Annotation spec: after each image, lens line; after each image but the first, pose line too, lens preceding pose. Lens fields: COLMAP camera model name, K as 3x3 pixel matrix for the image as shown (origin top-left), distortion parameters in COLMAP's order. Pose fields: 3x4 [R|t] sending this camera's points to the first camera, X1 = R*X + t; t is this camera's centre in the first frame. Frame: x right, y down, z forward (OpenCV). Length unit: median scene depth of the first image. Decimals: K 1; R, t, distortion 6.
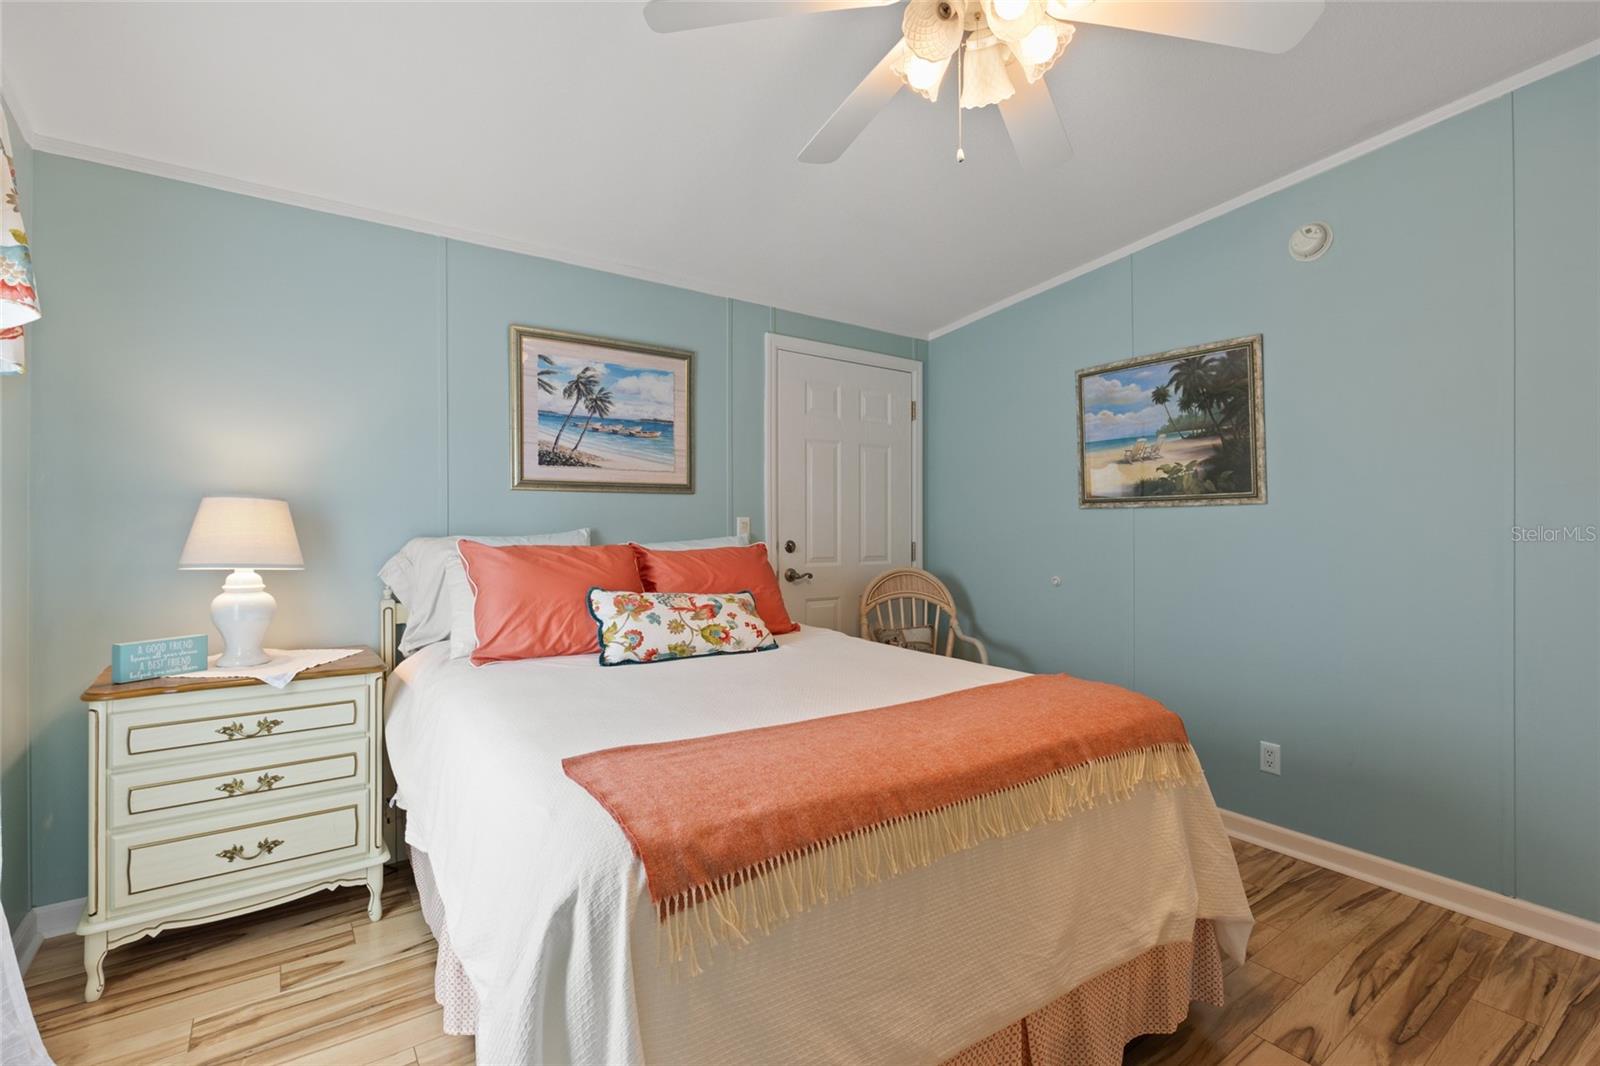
lens RADIAL K [[721.3, 0, 793.2], [0, 721.3, 519.1], [0, 0, 1]] dist [0.002139, -0.000708]
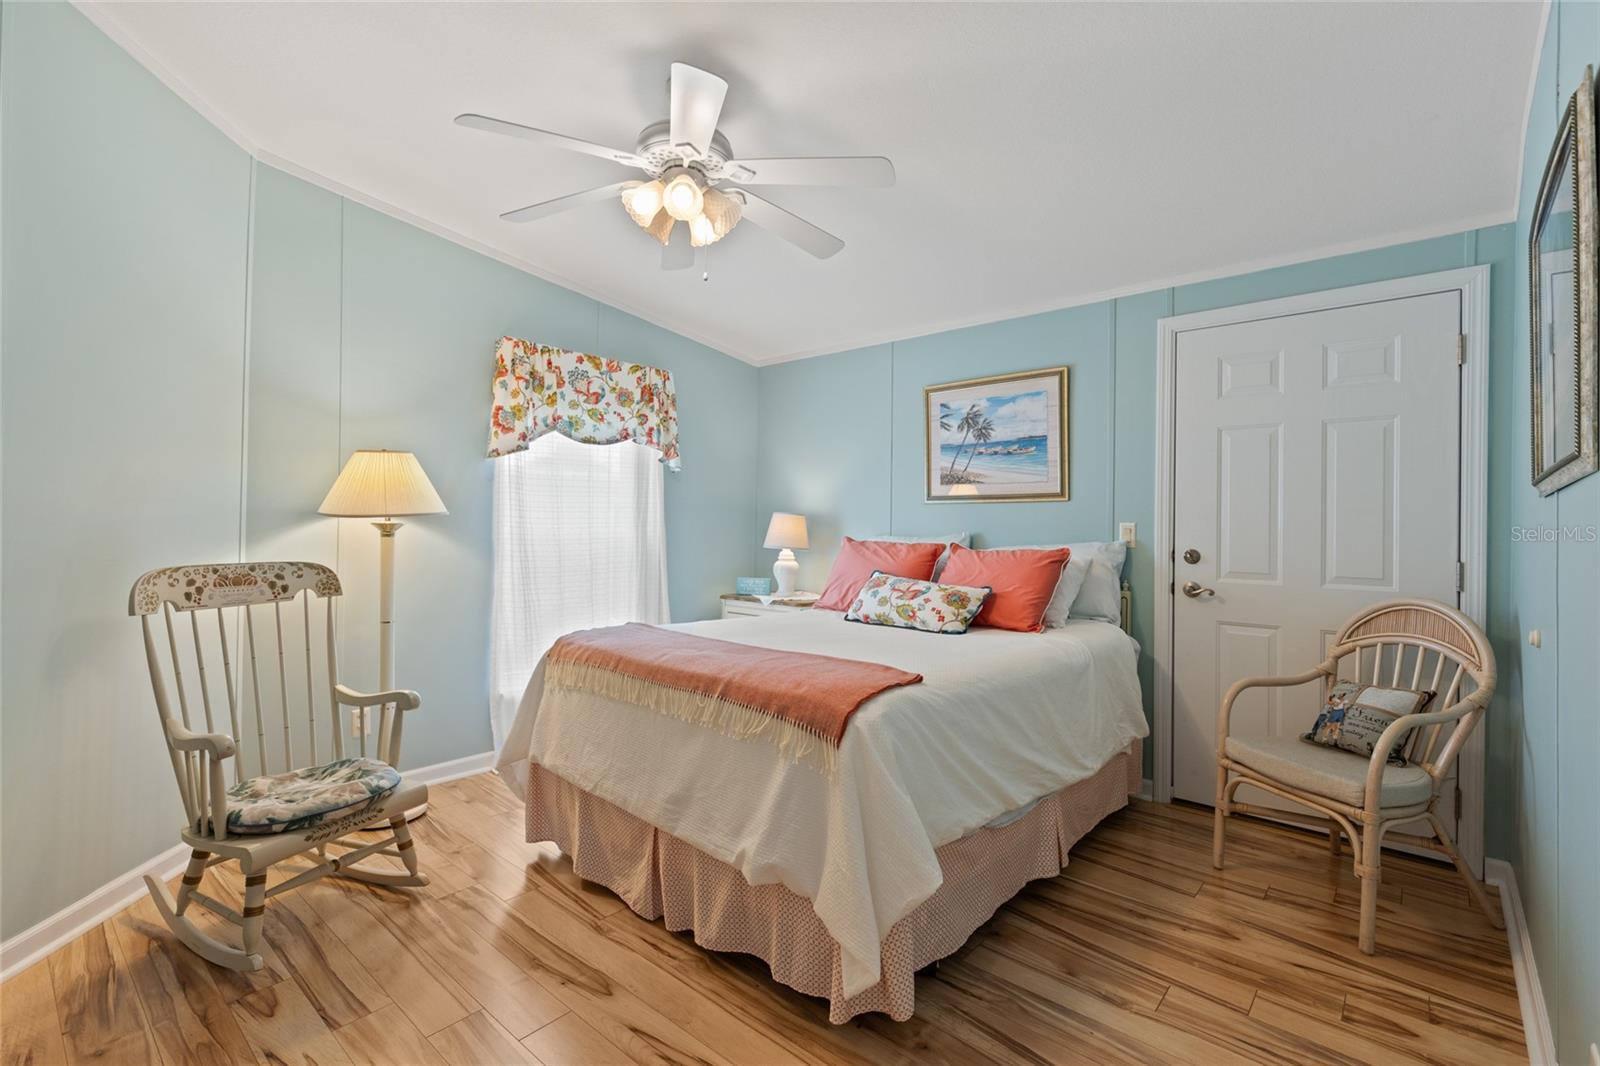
lens RADIAL K [[721.3, 0, 793.2], [0, 721.3, 519.1], [0, 0, 1]] dist [0.002139, -0.000708]
pose [[0.223737, -0.016235, -0.974514, 0.865236], [-0.008975, 0.999785, -0.018717, 0.016340], [0.974608, 0.012934, 0.223543, 0.407723]]
